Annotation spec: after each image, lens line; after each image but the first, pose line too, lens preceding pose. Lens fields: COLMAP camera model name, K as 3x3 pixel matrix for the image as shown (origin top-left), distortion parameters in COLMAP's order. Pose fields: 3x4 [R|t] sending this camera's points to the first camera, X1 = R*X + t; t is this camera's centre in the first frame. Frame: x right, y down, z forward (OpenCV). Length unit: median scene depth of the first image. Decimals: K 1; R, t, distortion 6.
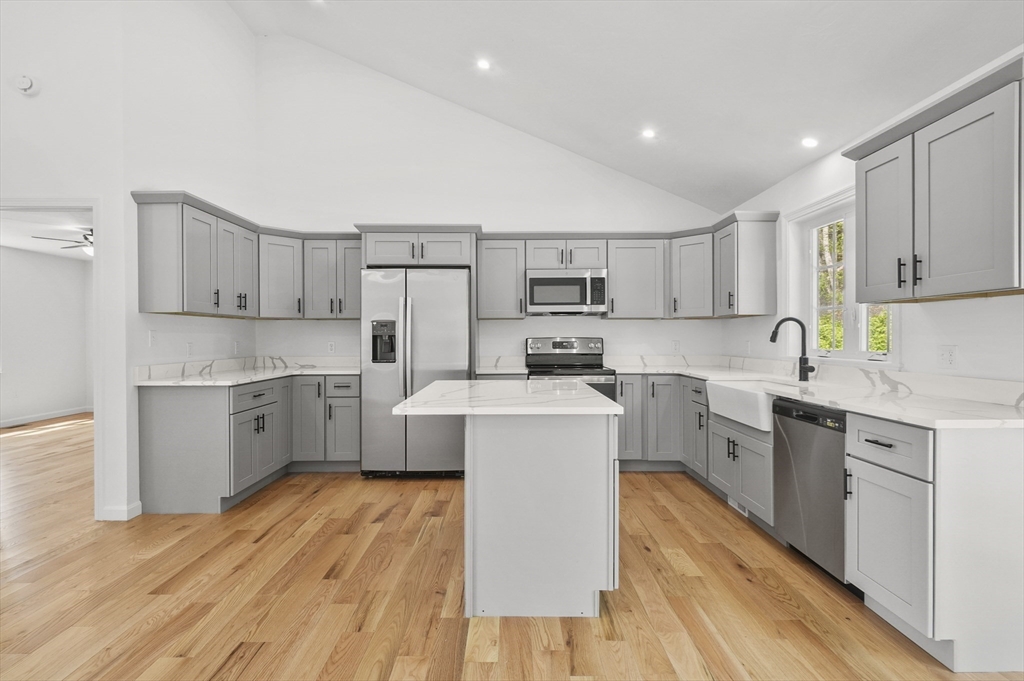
lens RADIAL K [[505.5, 0, 506.8], [0, 505.5, 338.1], [0, 0, 1]] dist [0.006553, -0.006270]
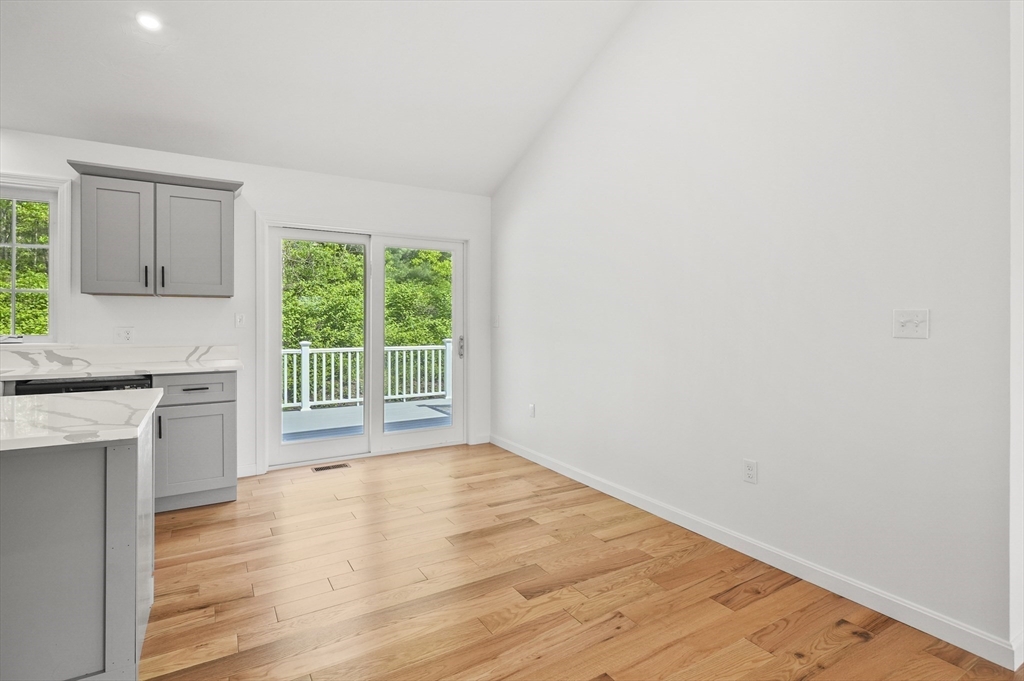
lens RADIAL K [[505.5, 0, 510.7], [0, 505.5, 319.7], [0, 0, 1]] dist [0.006553, -0.006270]
pose [[-0.518708, 0.003071, 0.854946, -0.602059], [0.001991, 0.999995, -0.002384, -0.000890], [-0.854949, 0.000466, -0.518712, 0.531396]]
